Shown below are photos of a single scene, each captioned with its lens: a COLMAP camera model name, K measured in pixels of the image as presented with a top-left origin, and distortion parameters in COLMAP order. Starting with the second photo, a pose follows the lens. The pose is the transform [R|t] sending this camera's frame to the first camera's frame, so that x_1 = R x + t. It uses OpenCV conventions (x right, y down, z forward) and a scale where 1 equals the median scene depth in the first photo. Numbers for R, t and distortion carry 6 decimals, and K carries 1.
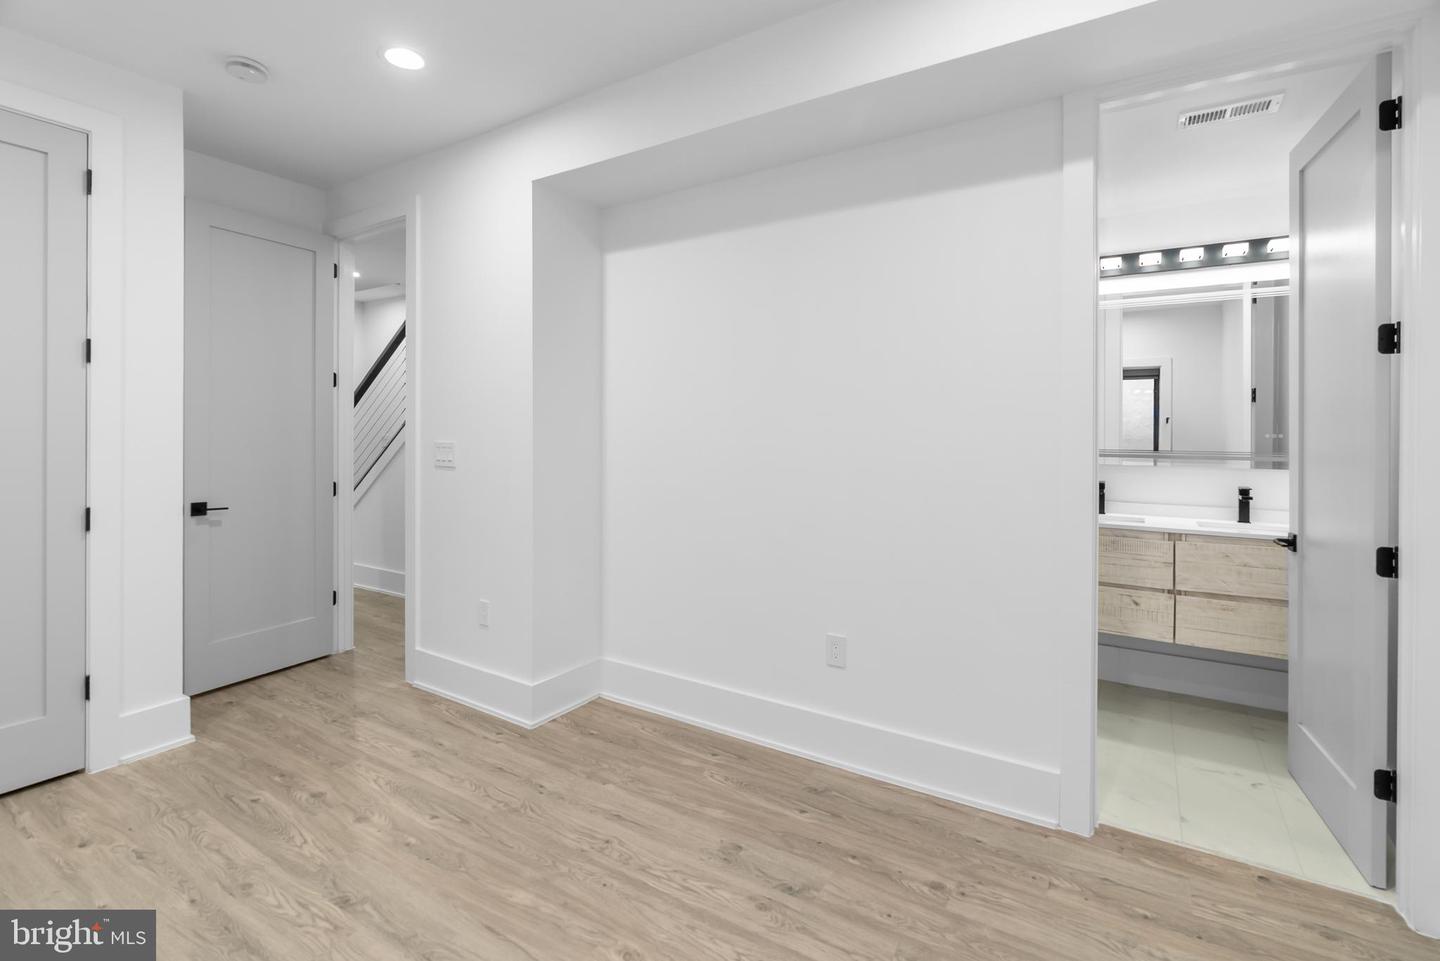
lens RADIAL K [[669.0, 0, 725.2], [0, 669.0, 440.2], [0, 0, 1]] dist [-0.013577, 0.004302]
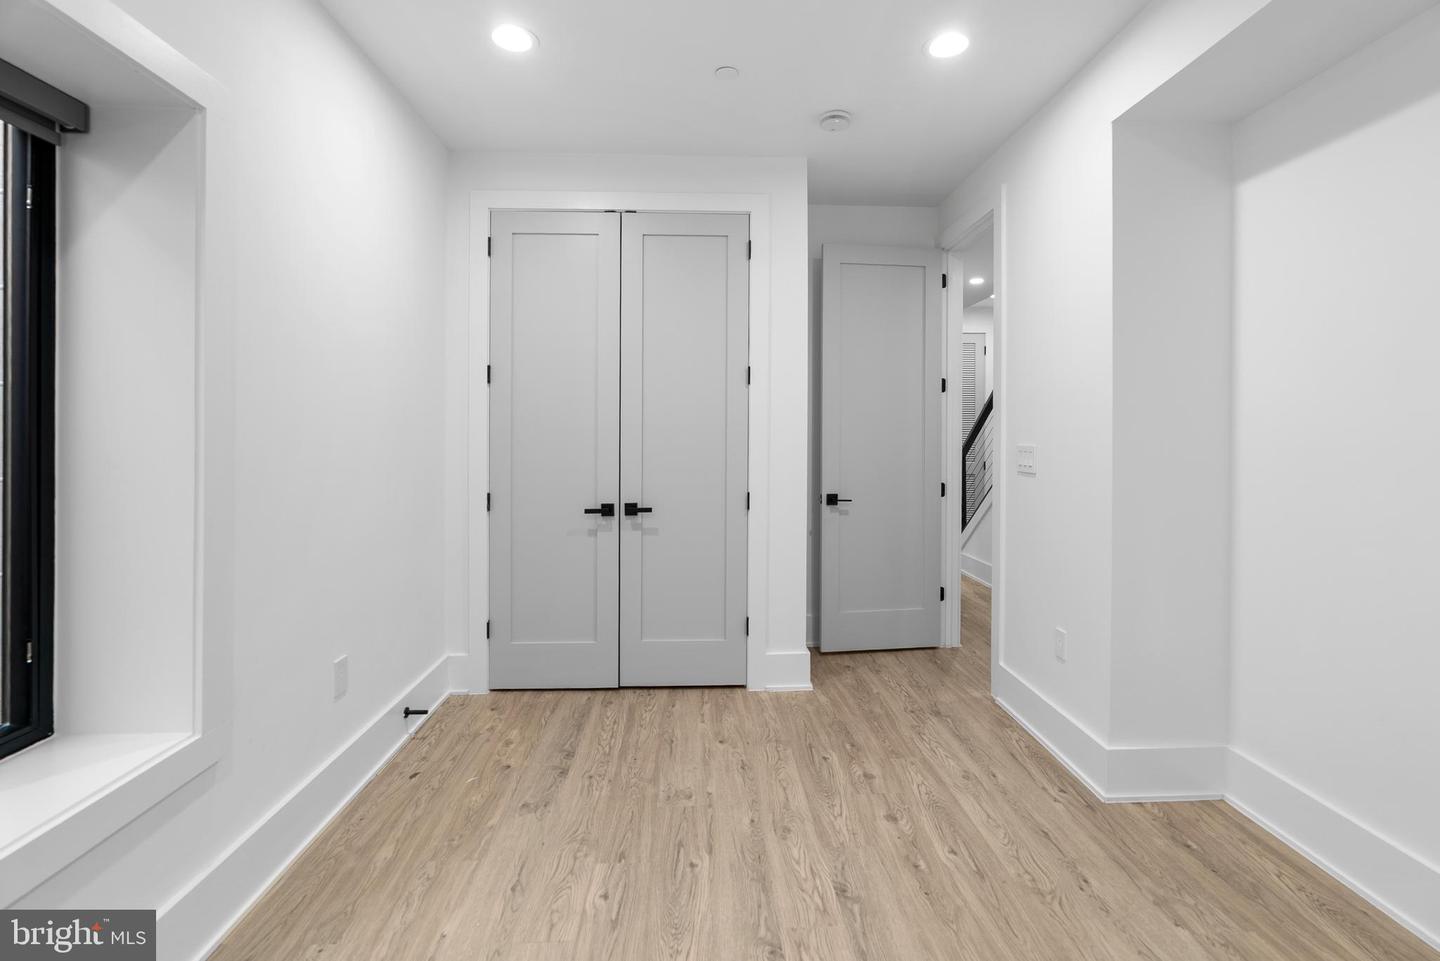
lens RADIAL K [[669.0, 0, 725.2], [0, 669.0, 440.2], [0, 0, 1]] dist [-0.013577, 0.004302]
pose [[0.566825, 0.001861, -0.823836, 0.121178], [-0.005858, 0.999981, -0.001771, -0.000516], [0.823817, 0.005830, 0.566826, 0.181774]]
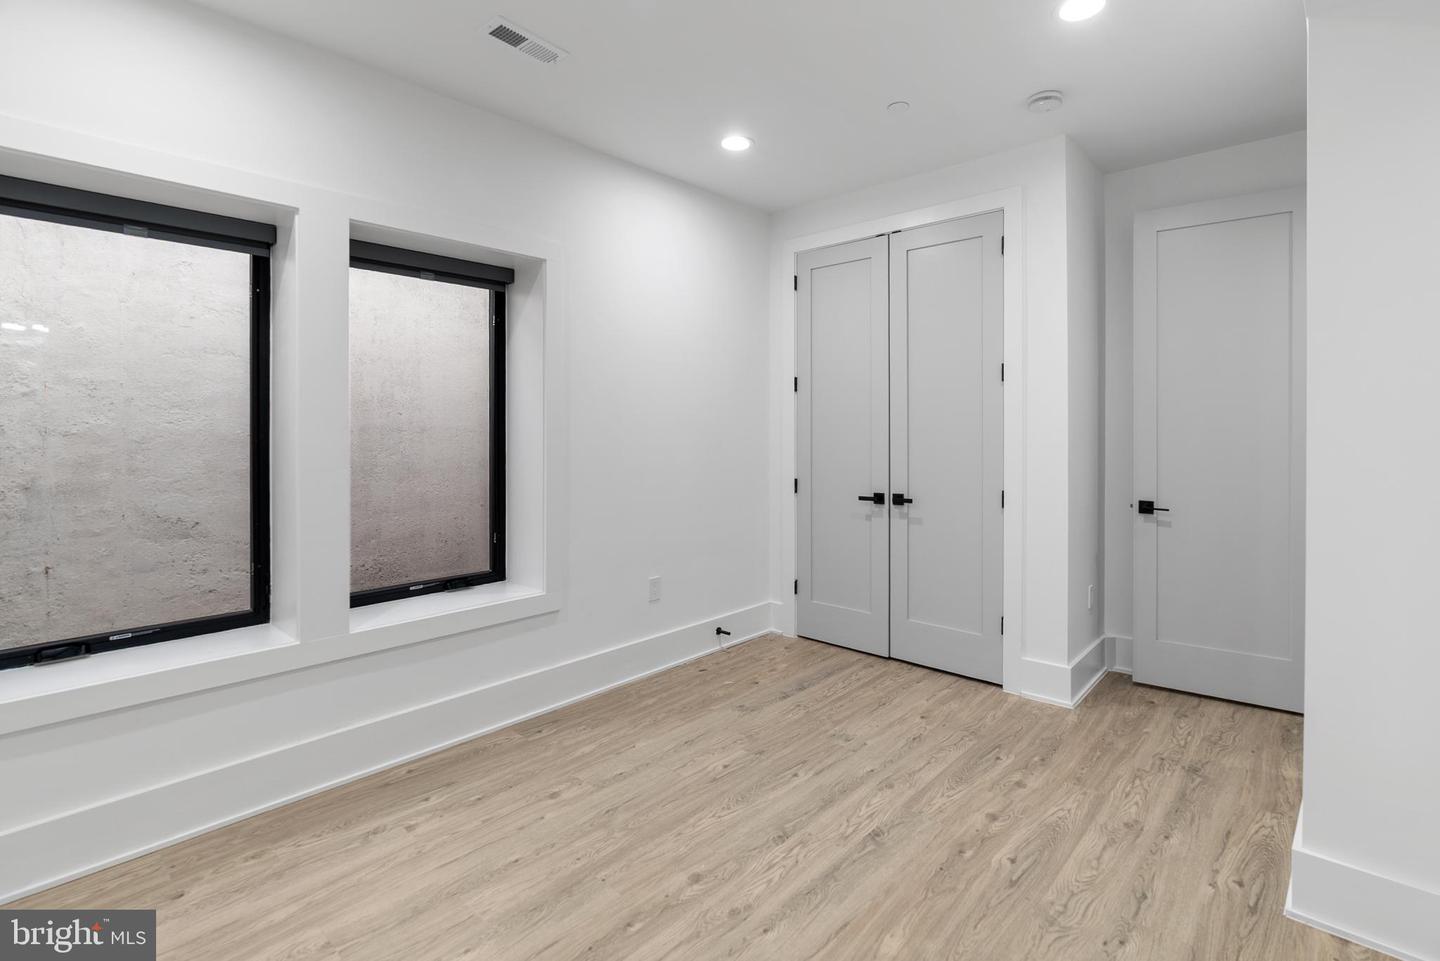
lens RADIAL K [[685.7, 0, 733.0], [0, 685.7, 435.8], [0, 0, 1]] dist [-0.002398, 0.000375]
pose [[-0.175806, 0.003968, -0.984417, 0.461904], [-0.009012, 0.999943, 0.005640, -0.009981], [0.984384, 0.009863, -0.175760, 0.666733]]
